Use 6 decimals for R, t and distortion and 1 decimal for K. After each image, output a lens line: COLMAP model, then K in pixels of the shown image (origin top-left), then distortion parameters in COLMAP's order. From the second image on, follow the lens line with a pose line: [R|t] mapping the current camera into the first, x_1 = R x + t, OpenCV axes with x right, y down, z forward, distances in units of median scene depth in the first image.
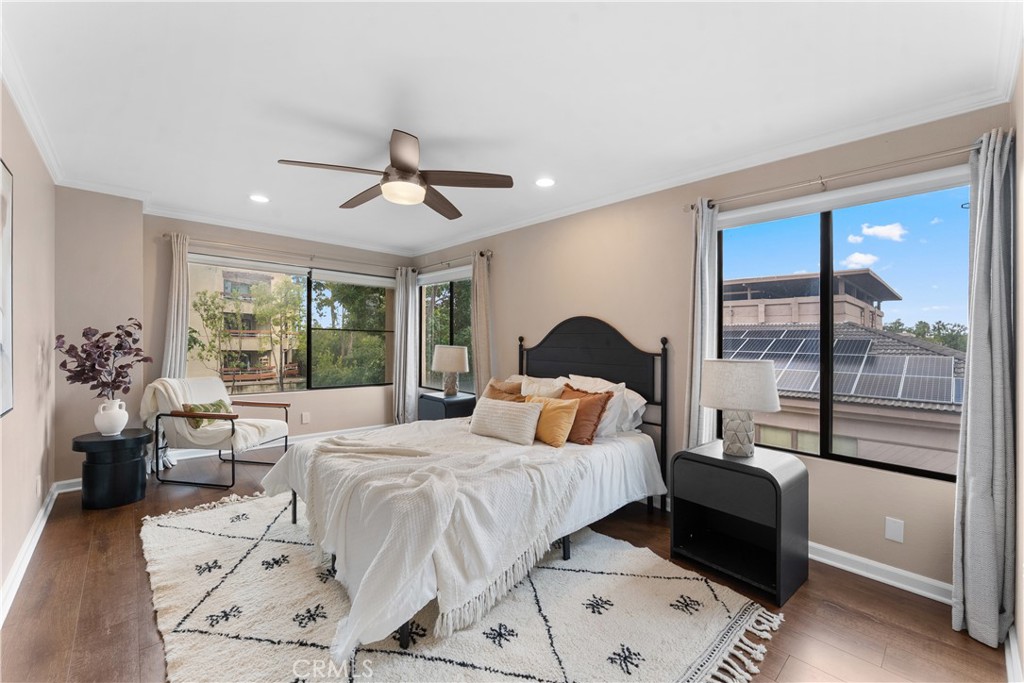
lens RADIAL K [[415.4, 0, 508.5], [0, 415.4, 342.2], [0, 0, 1]] dist [0.000850, -0.000041]
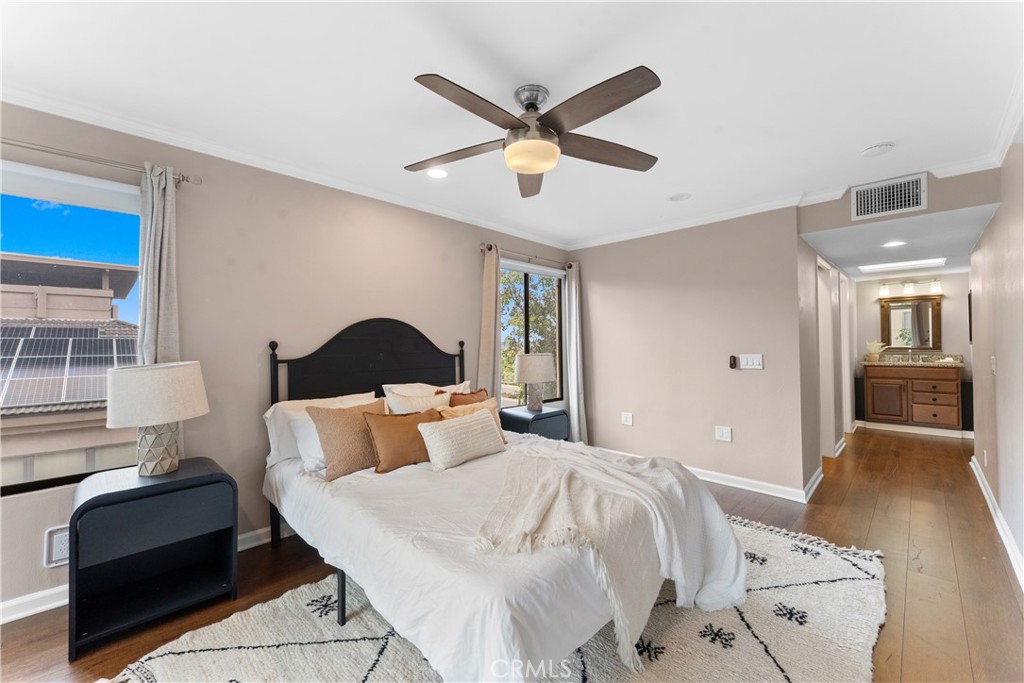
lens RADIAL K [[415.4, 0, 508.5], [0, 415.4, 342.2], [0, 0, 1]] dist [0.000850, -0.000041]
pose [[-0.058492, -0.012230, 0.998213, -0.714149], [0.009033, 0.999878, 0.012780, -0.018684], [-0.998247, 0.009765, -0.058375, 0.781861]]
